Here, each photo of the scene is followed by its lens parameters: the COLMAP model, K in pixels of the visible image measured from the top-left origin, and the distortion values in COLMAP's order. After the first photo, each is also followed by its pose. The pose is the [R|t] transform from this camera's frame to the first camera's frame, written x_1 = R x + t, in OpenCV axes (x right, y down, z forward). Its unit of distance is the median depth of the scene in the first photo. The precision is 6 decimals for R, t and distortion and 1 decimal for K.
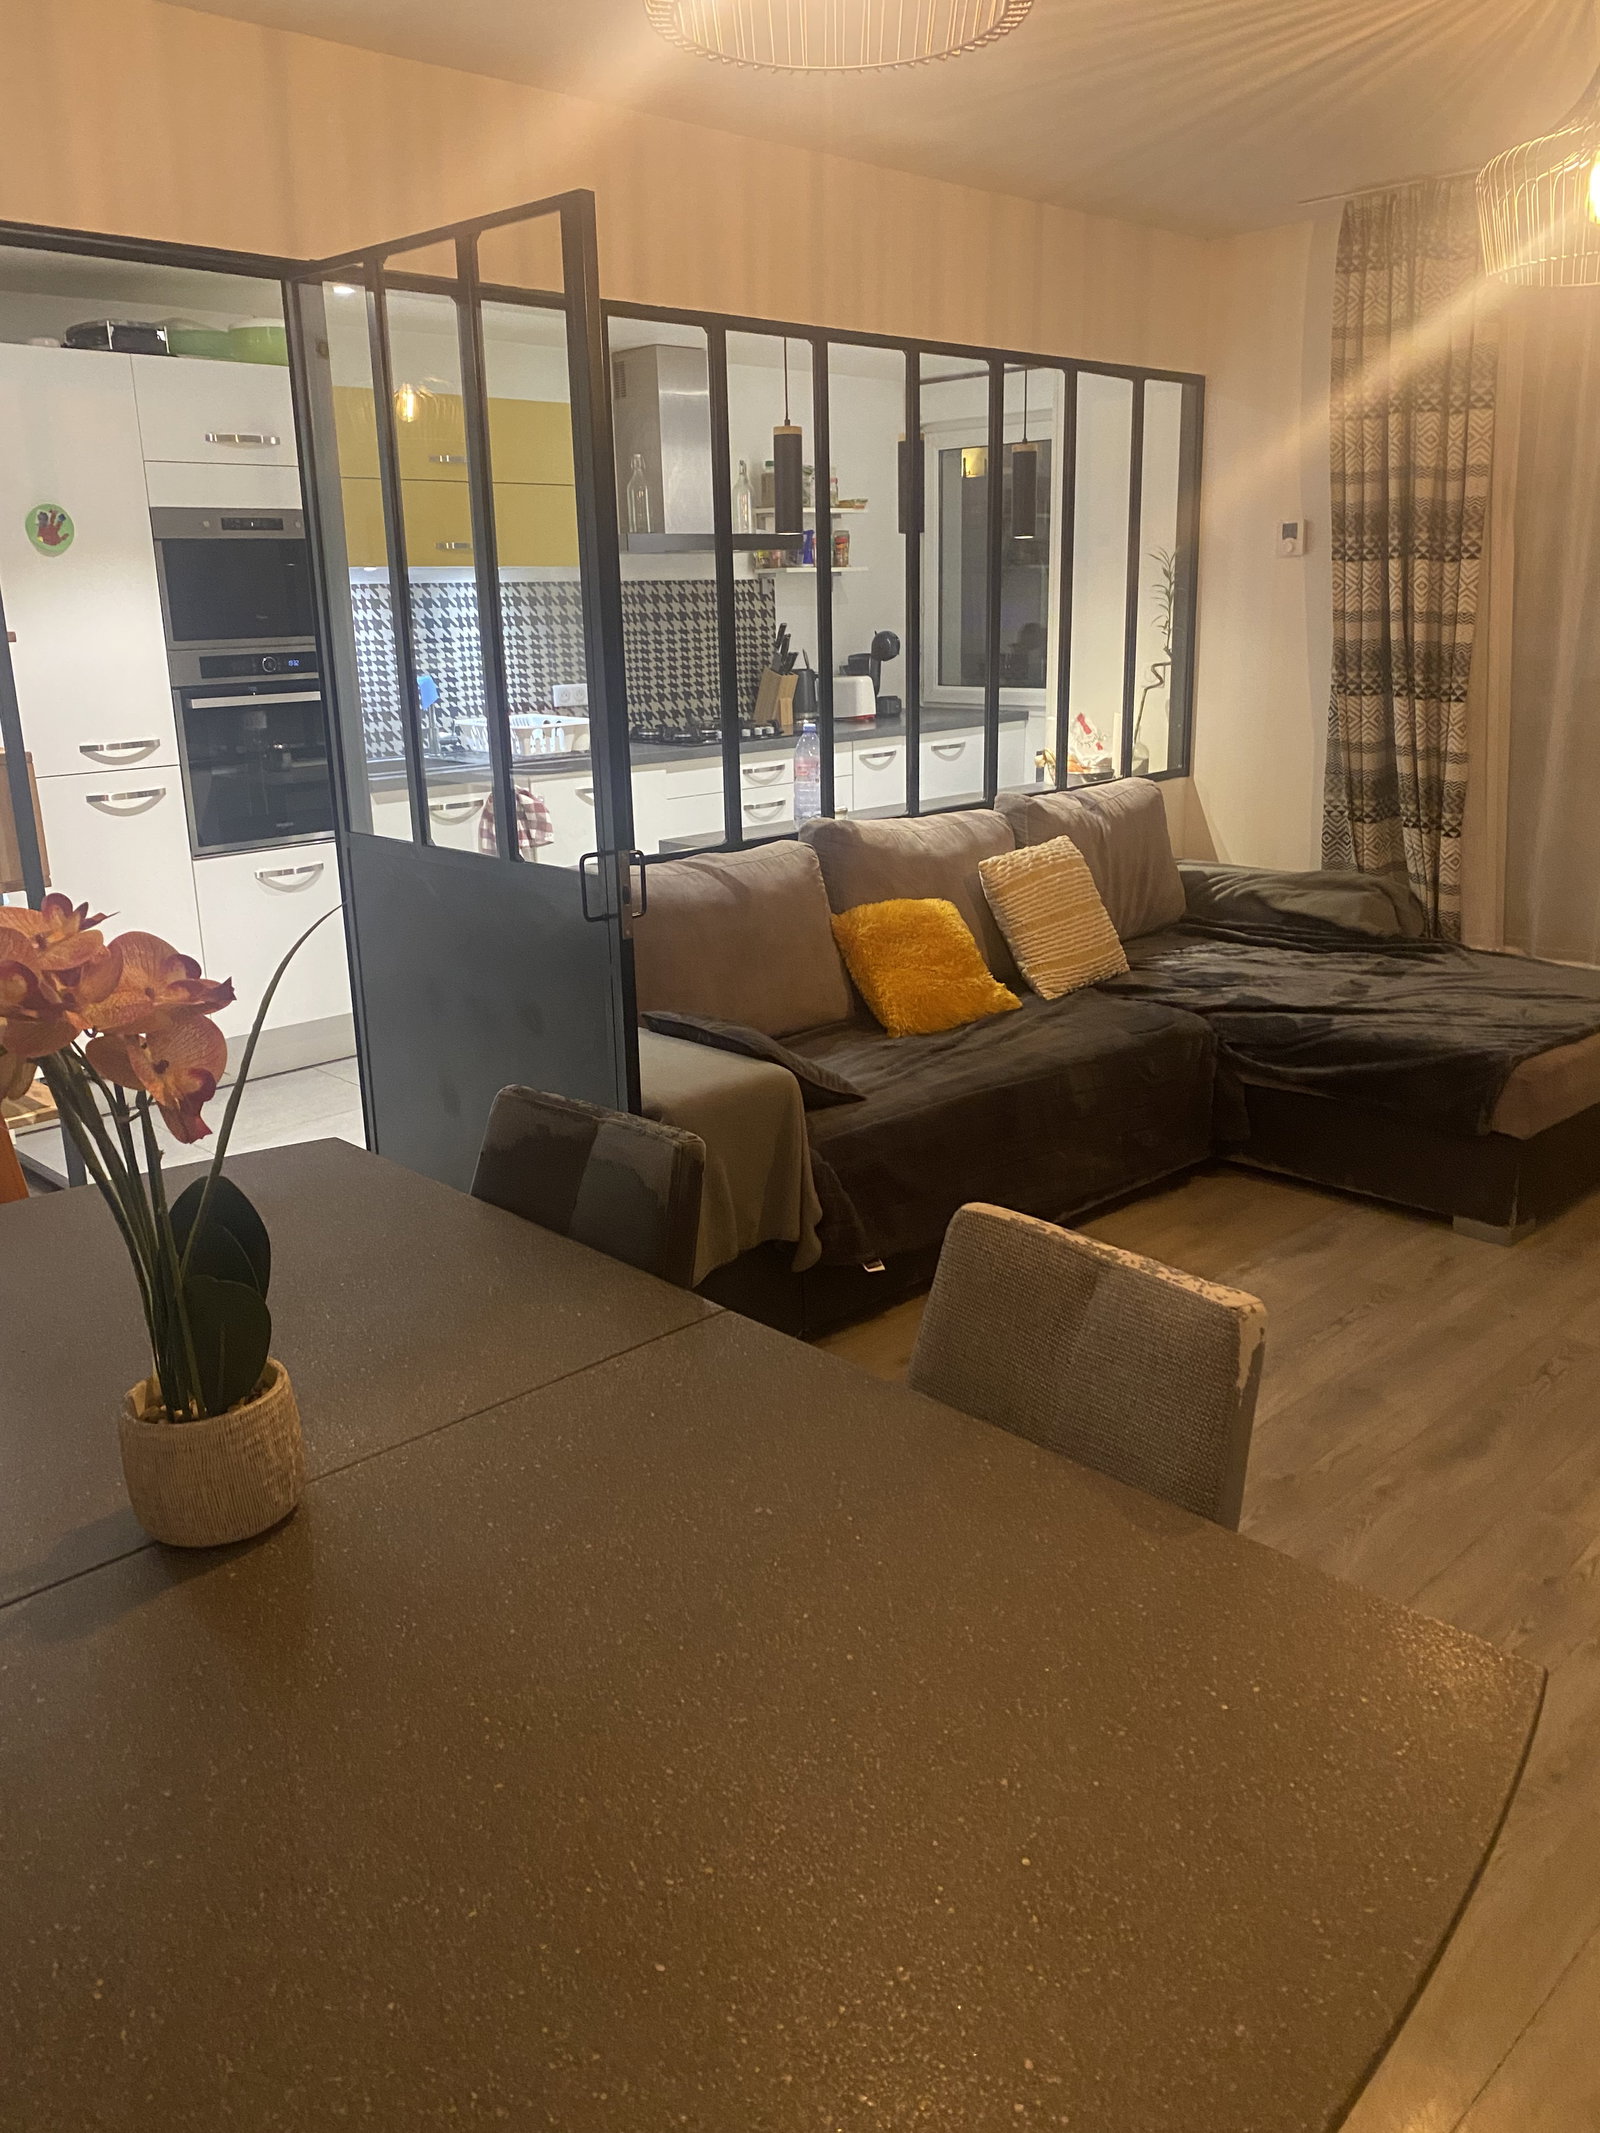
lens RADIAL K [[1645.9, 0, 796.9], [0, 1645.9, 1076.2], [0, 0, 1]] dist [0.090248, -0.112158]
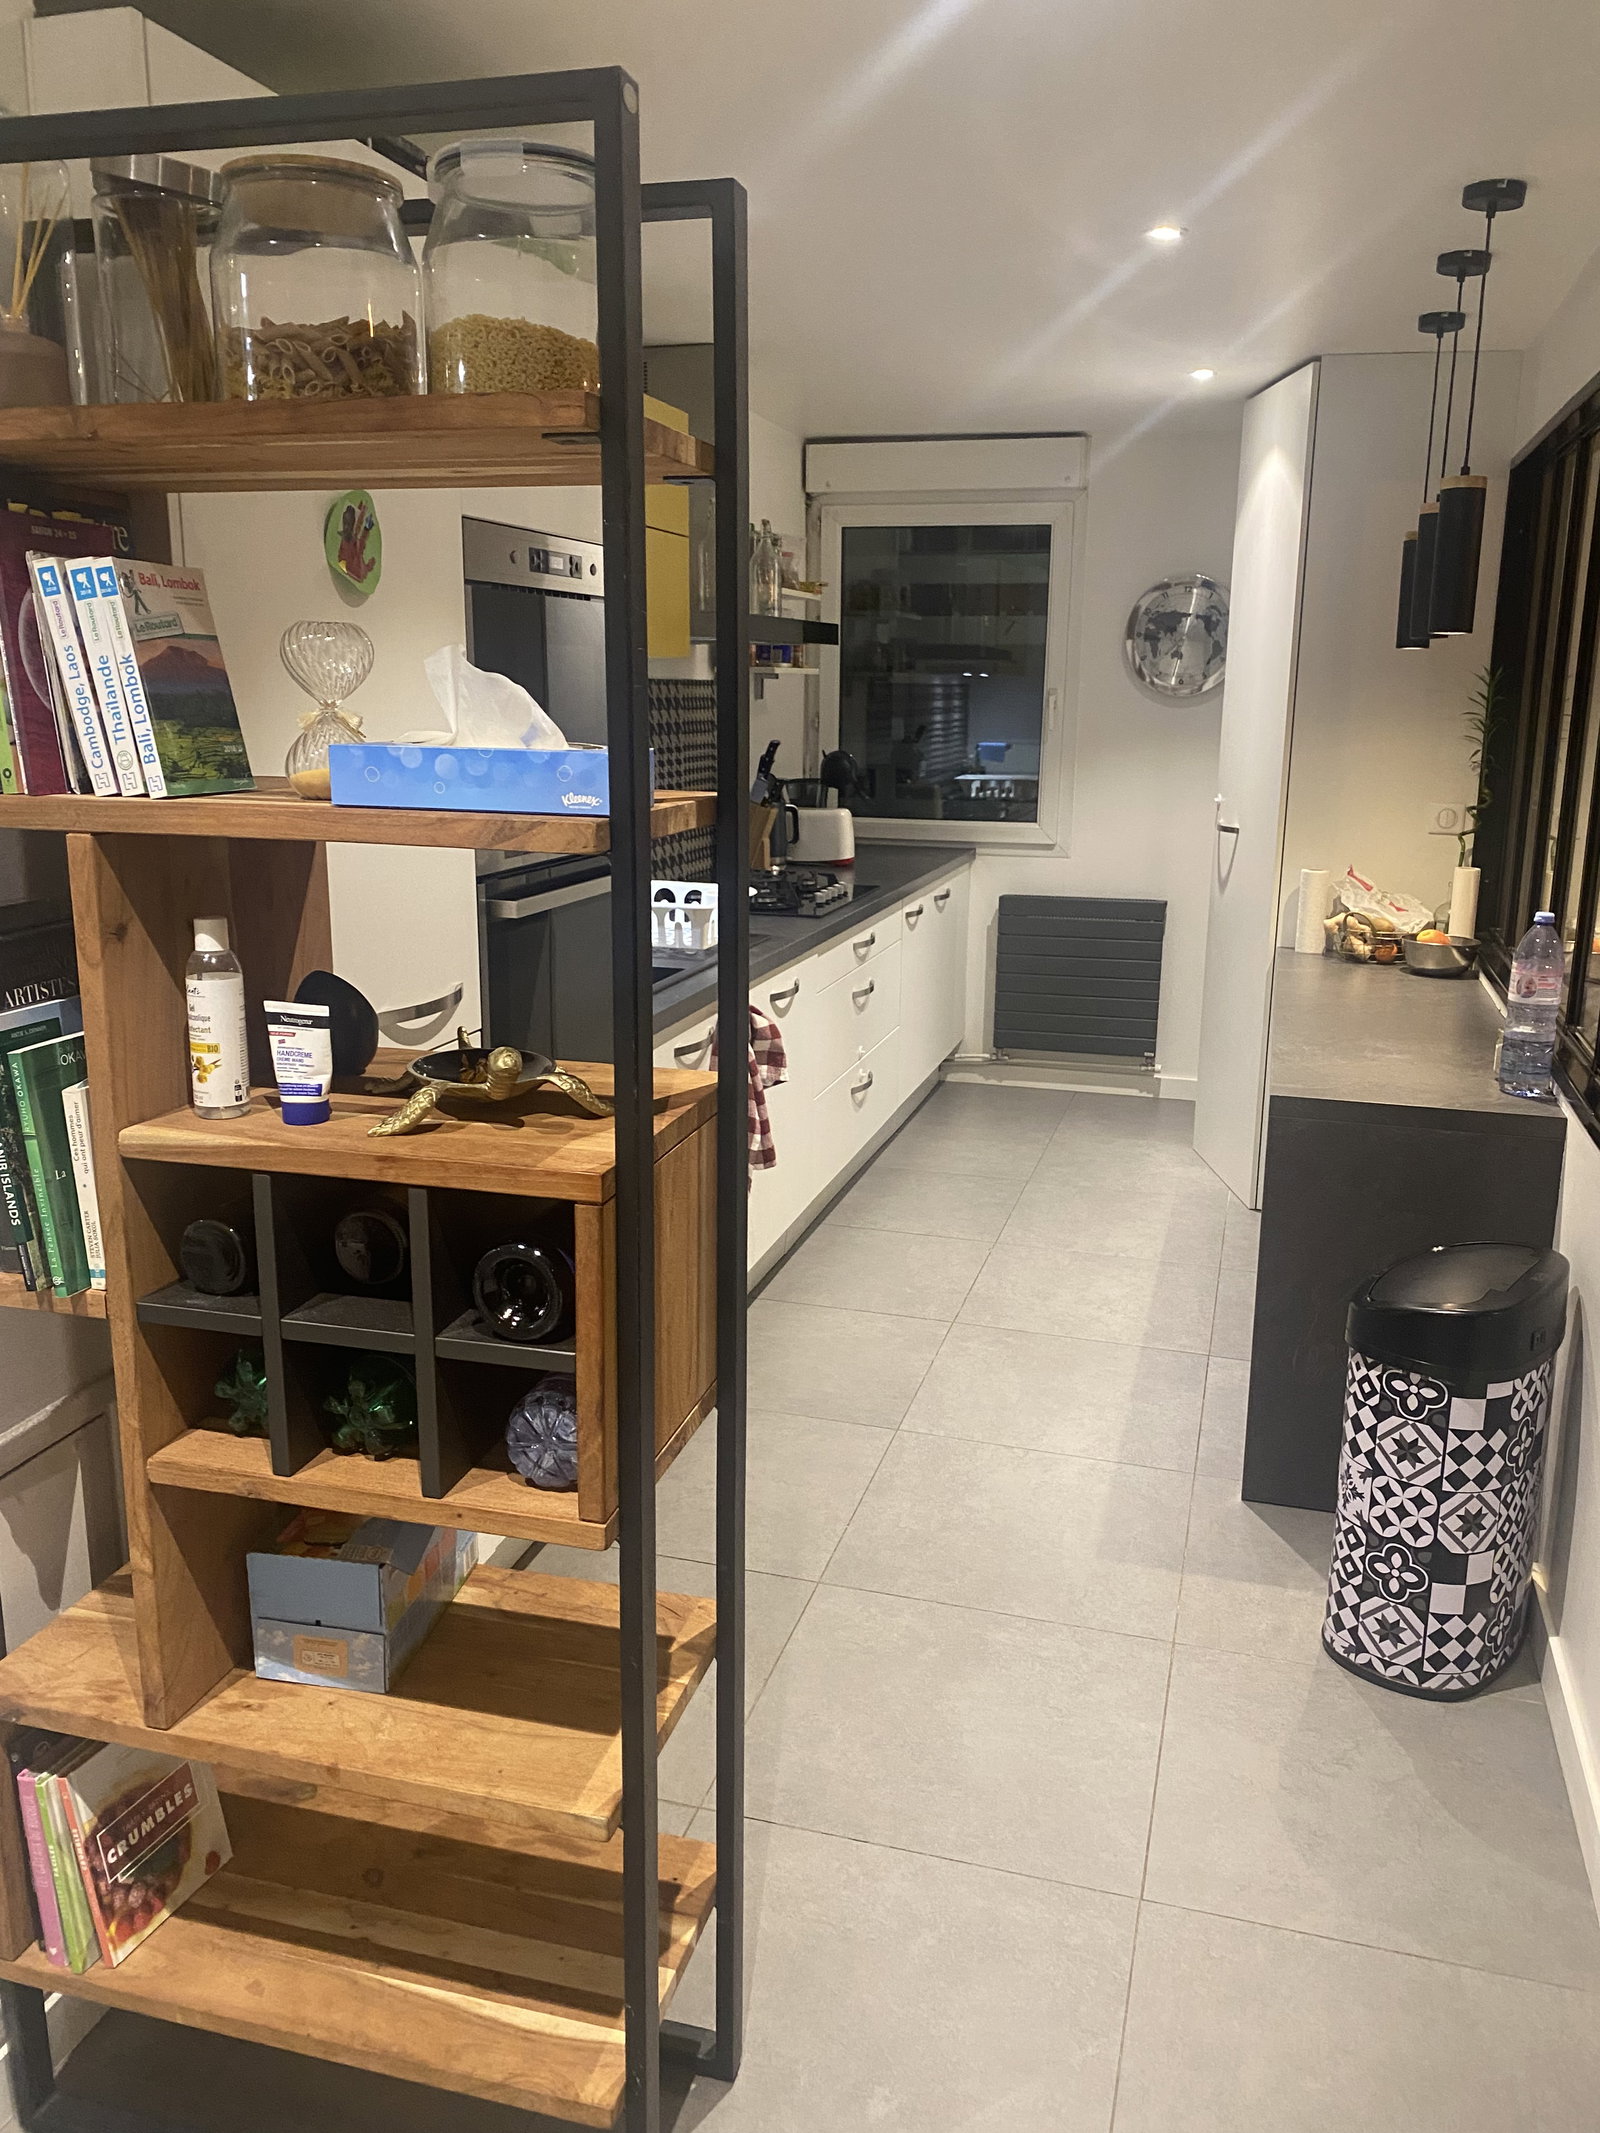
lens RADIAL K [[1653.5, 0, 803.4], [0, 1653.5, 1063.5], [0, 0, 1]] dist [0.083939, -0.078717]
pose [[0.868198, -0.077225, 0.490173, -1.267241], [0.107429, 0.993640, -0.033735, -0.360136], [-0.484450, 0.081947, 0.870972, 1.254306]]
